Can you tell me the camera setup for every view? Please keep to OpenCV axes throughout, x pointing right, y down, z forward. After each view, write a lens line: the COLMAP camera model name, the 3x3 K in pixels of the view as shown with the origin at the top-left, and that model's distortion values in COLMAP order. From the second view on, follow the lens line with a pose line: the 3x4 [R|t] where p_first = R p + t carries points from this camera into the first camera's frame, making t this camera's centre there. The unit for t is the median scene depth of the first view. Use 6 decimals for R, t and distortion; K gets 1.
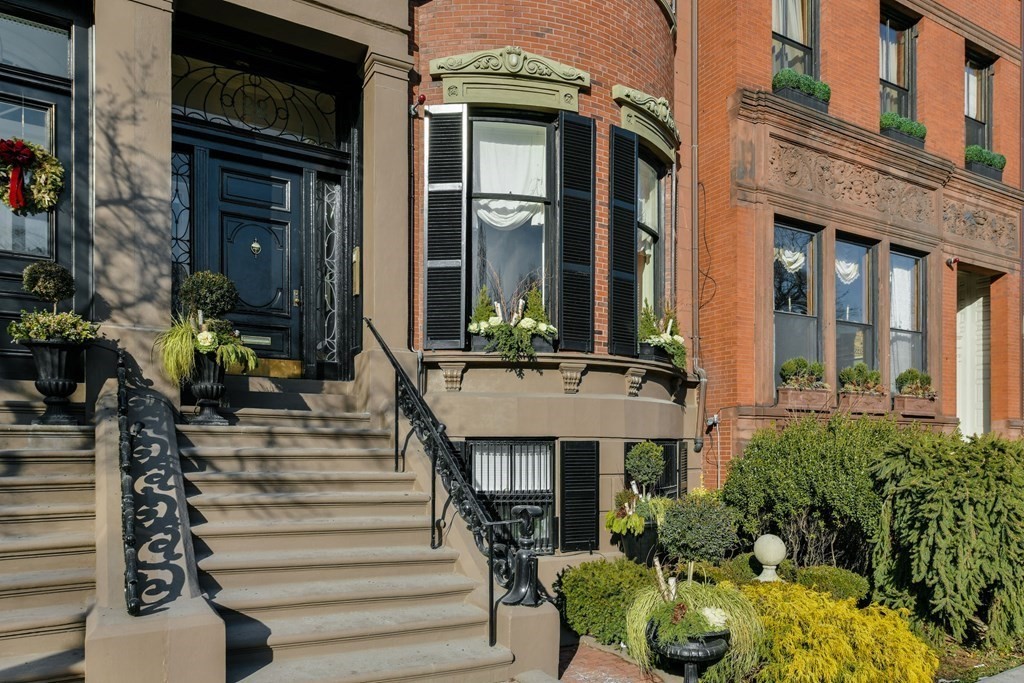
lens RADIAL K [[773.0, 0, 583.2], [0, 773.0, 443.6], [0, 0, 1]] dist [0.006580, 0.004342]
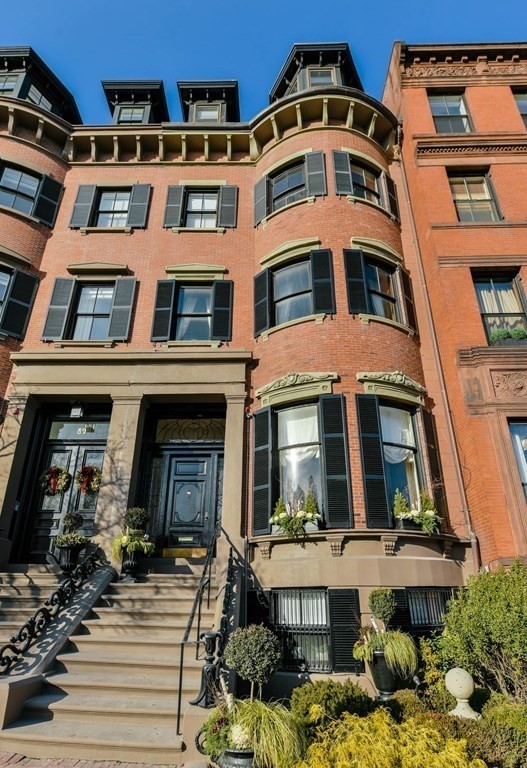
lens RADIAL K [[410.6, 0, 264.7], [0, 410.6, 437.5], [0, 0, 1]] dist [-0.016199, -0.000073]
pose [[0.808132, -0.223742, -0.544850, 0.371037], [0.007723, 0.928987, -0.370031, 0.016536], [0.588950, 0.294826, 0.752473, 0.233986]]
